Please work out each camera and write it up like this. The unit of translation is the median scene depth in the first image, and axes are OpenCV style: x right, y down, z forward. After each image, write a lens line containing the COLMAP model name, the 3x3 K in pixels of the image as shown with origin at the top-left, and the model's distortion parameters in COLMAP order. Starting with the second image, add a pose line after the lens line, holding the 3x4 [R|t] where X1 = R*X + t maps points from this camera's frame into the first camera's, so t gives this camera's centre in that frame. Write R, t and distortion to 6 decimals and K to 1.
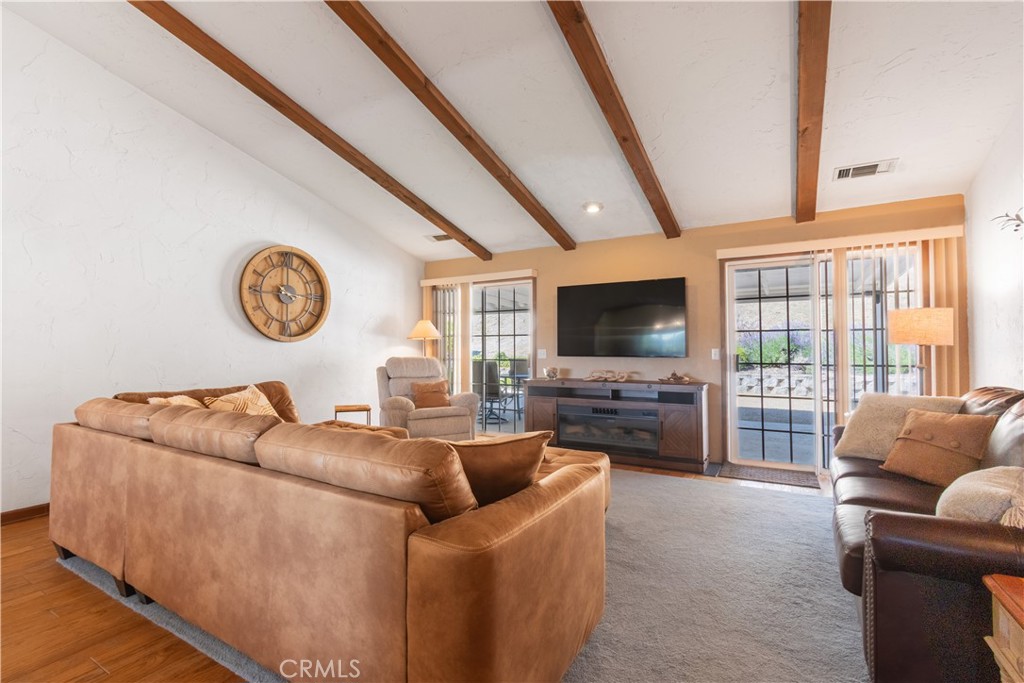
lens RADIAL K [[463.7, 0, 501.3], [0, 463.7, 341.4], [0, 0, 1]] dist [-0.001512, -0.000207]
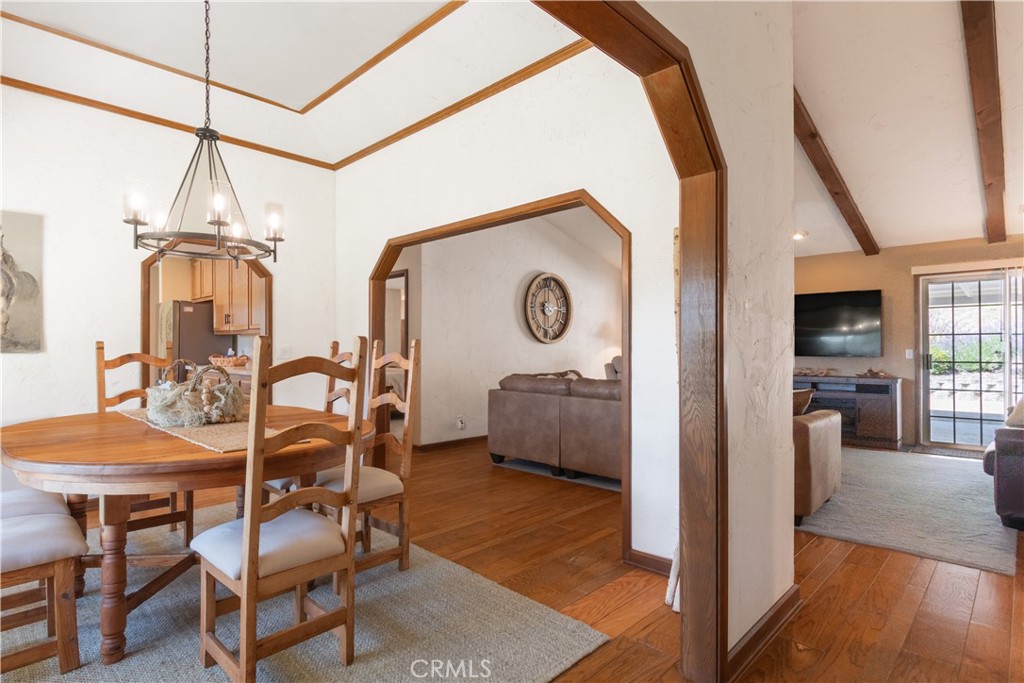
lens RADIAL K [[520.9, 0, 510.6], [0, 520.9, 351.6], [0, 0, 1]] dist [0.001259, -0.000490]
pose [[0.976441, 0.003324, -0.215758, -0.254446], [0.000424, 0.999850, 0.017323, -0.001958], [0.215783, -0.017007, 0.976293, -0.538748]]
